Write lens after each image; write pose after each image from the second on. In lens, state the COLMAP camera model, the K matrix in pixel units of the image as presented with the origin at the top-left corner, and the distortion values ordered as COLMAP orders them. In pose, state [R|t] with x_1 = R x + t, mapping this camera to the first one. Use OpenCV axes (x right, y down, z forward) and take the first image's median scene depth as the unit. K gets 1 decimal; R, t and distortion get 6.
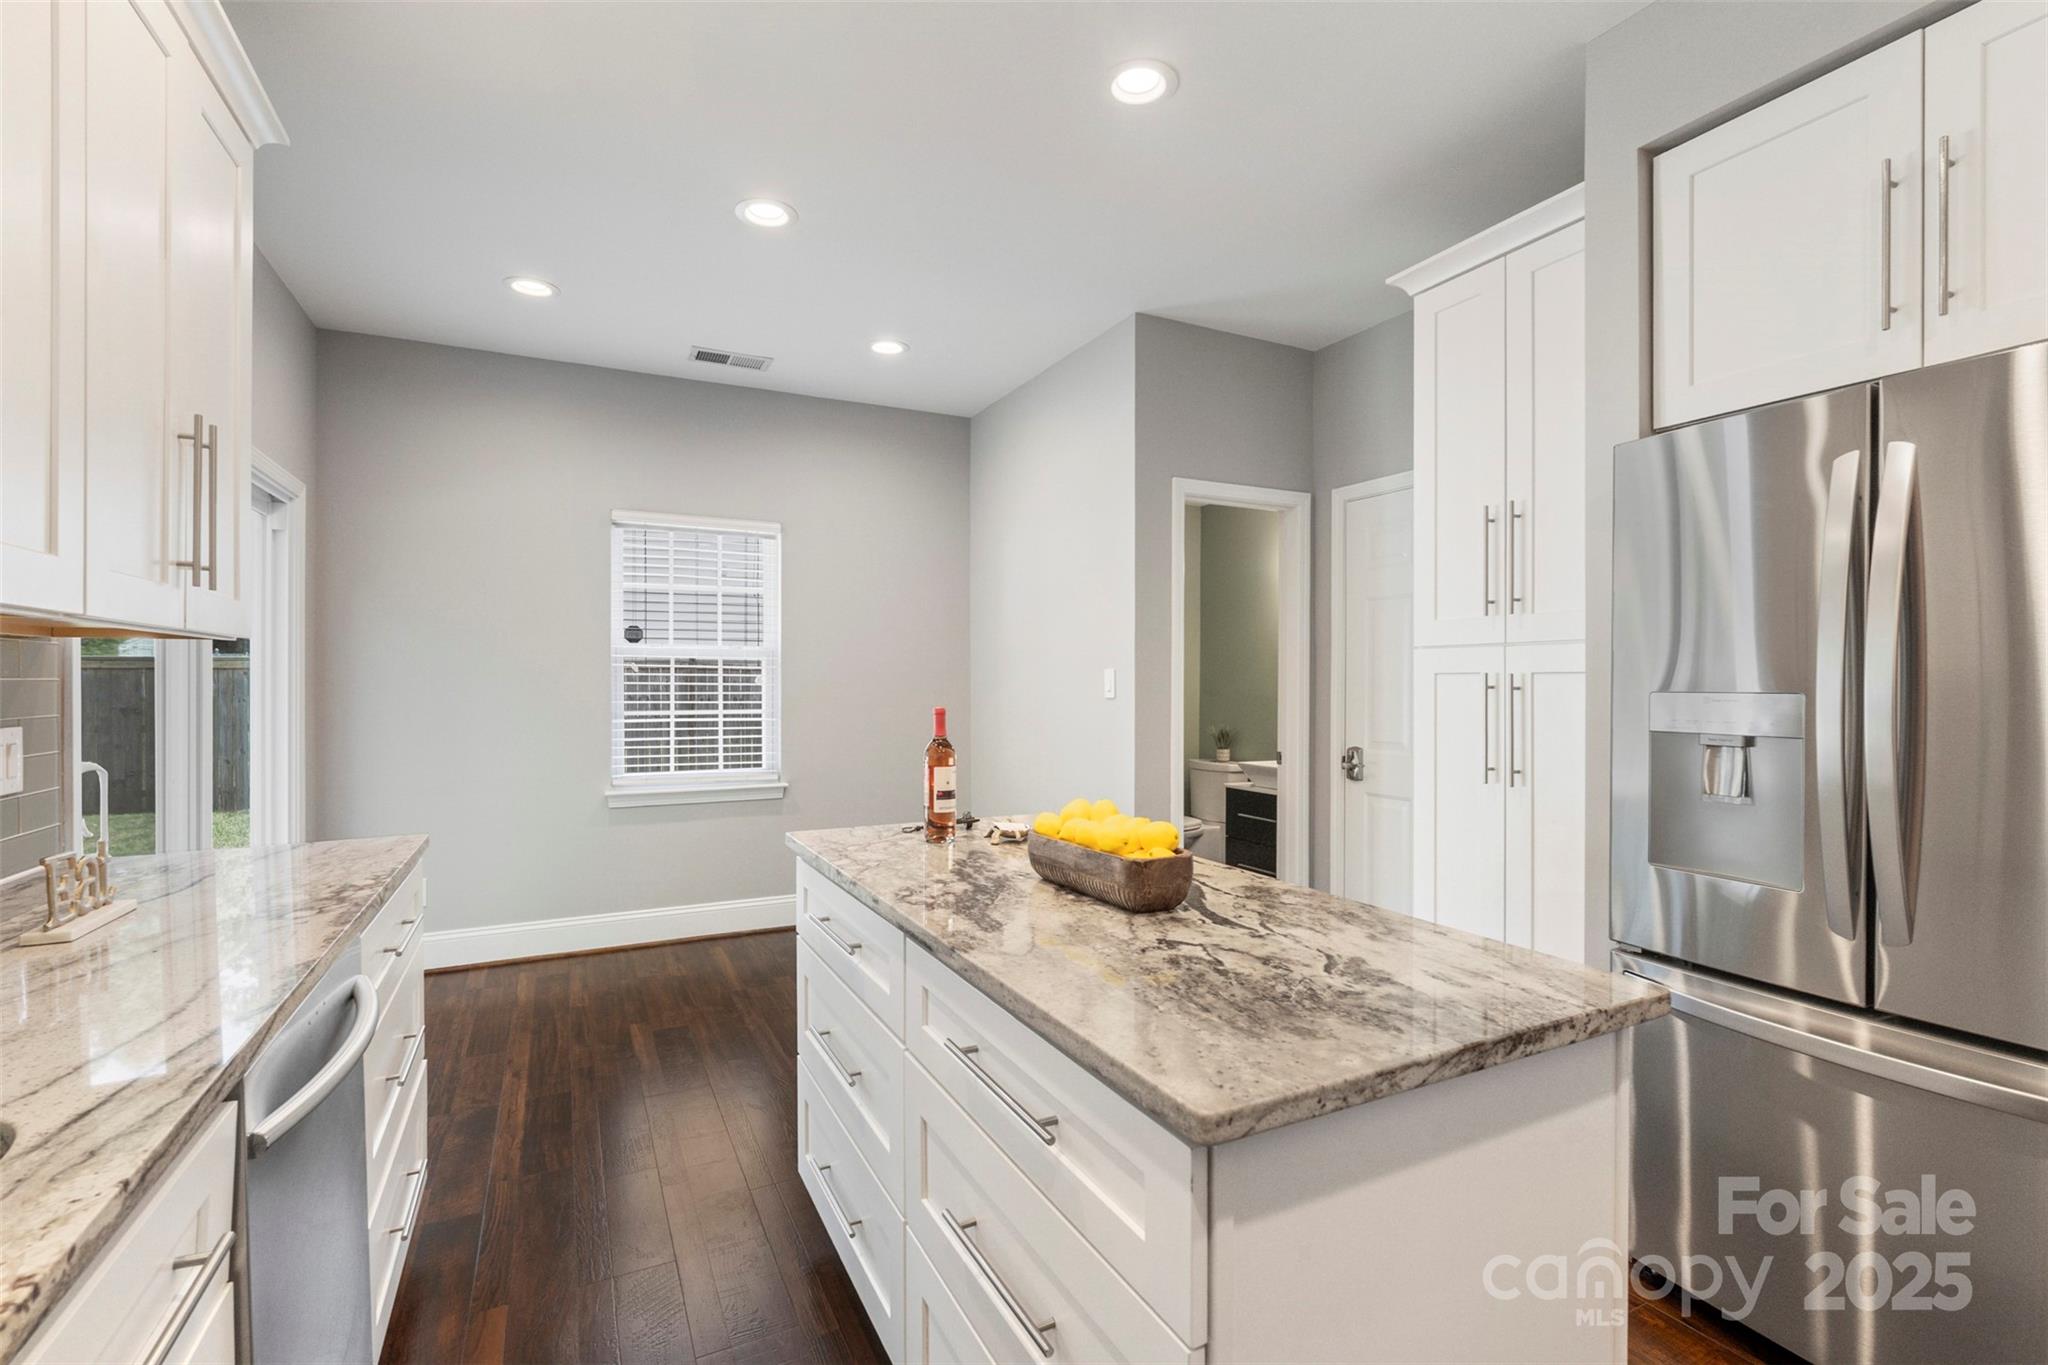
lens RADIAL K [[920.0, 0, 1021.4], [0, 920.0, 681.2], [0, 0, 1]] dist [-0.001223, 0.000506]
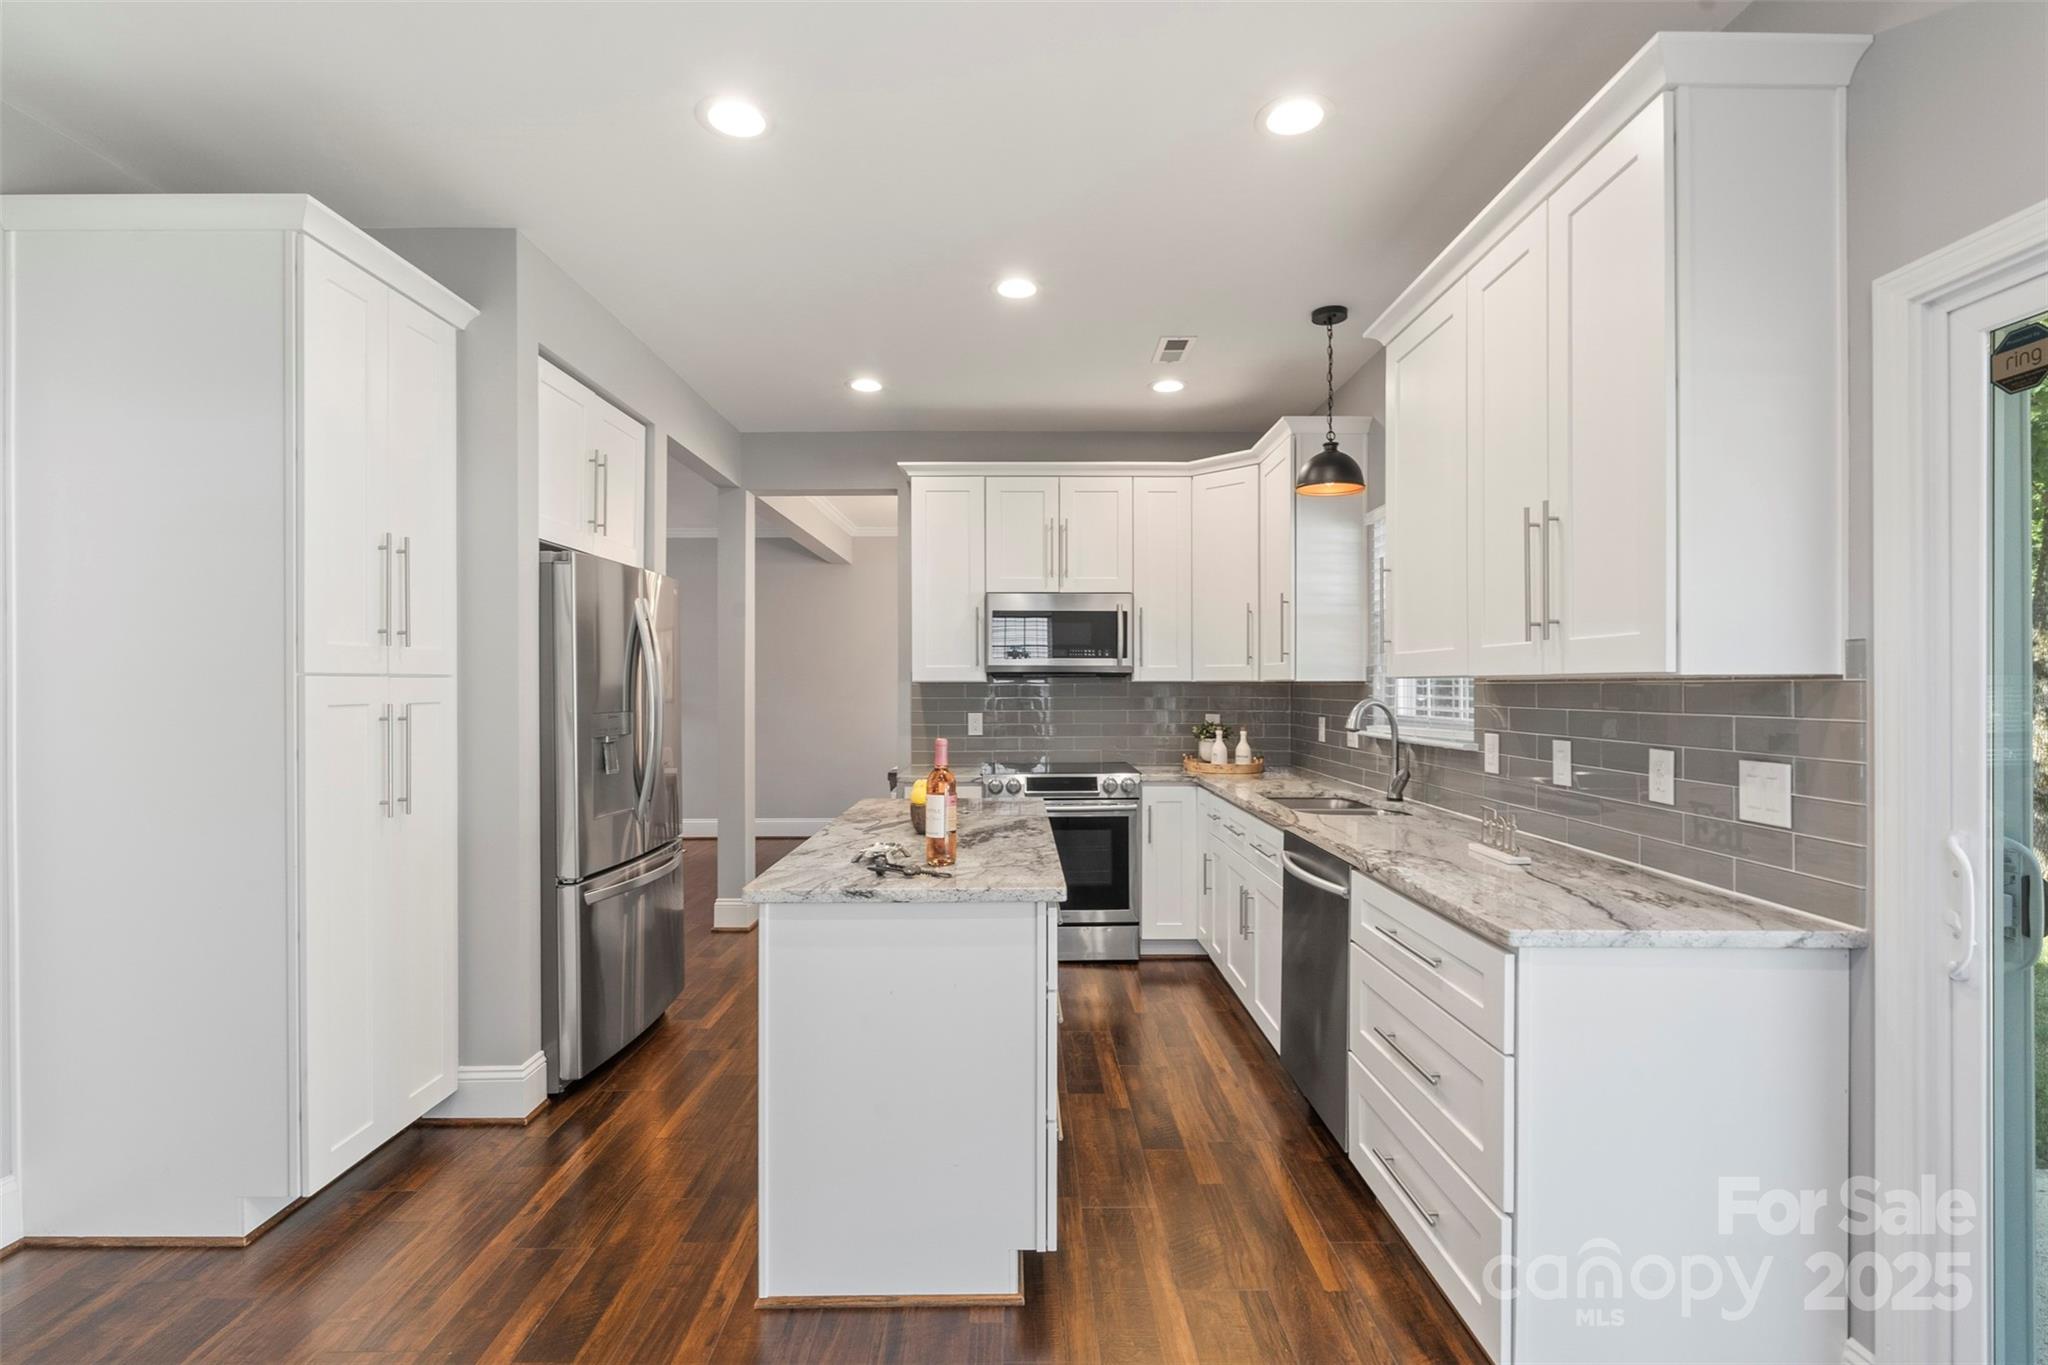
lens RADIAL K [[937.6, 0, 1023.9], [0, 937.6, 684.5], [0, 0, 1]] dist [-0.001360, 0.000088]
pose [[-0.897021, 0.001647, 0.441984, -0.327723], [0.002507, 0.999996, 0.001362, -0.018589], [-0.441980, 0.002330, -0.897022, 0.965992]]
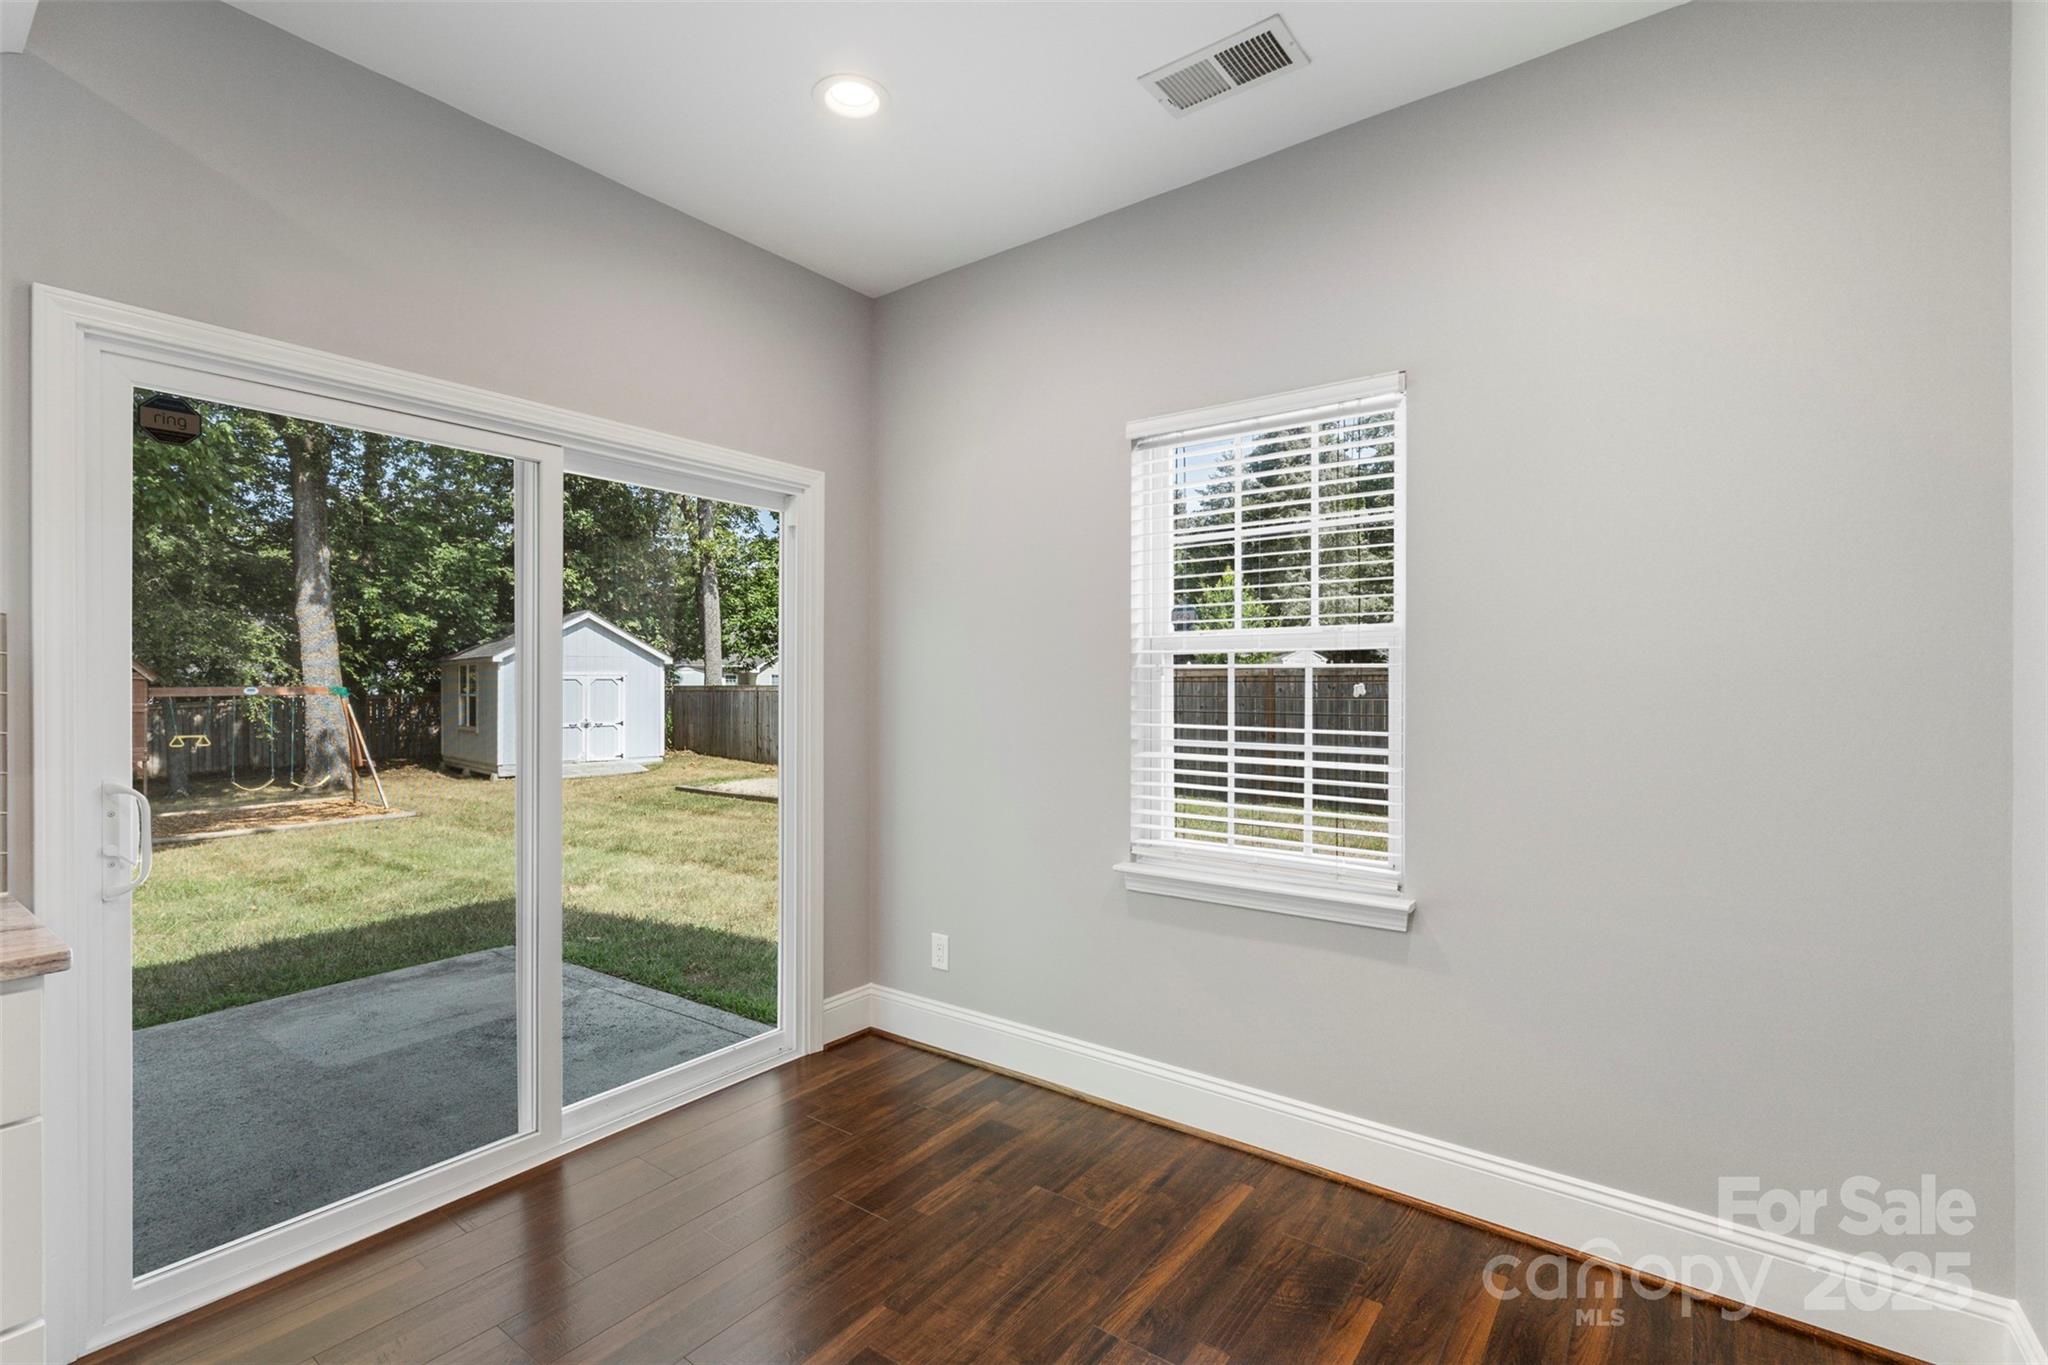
lens RADIAL K [[928.1, 0, 1021.8], [0, 928.1, 692.6], [0, 0, 1]] dist [-0.004299, 0.000387]
pose [[0.451191, 0.006445, -0.892404, 0.097046], [-0.000011, 0.999974, 0.007217, -0.004768], [0.892427, -0.003246, 0.451179, 0.664926]]
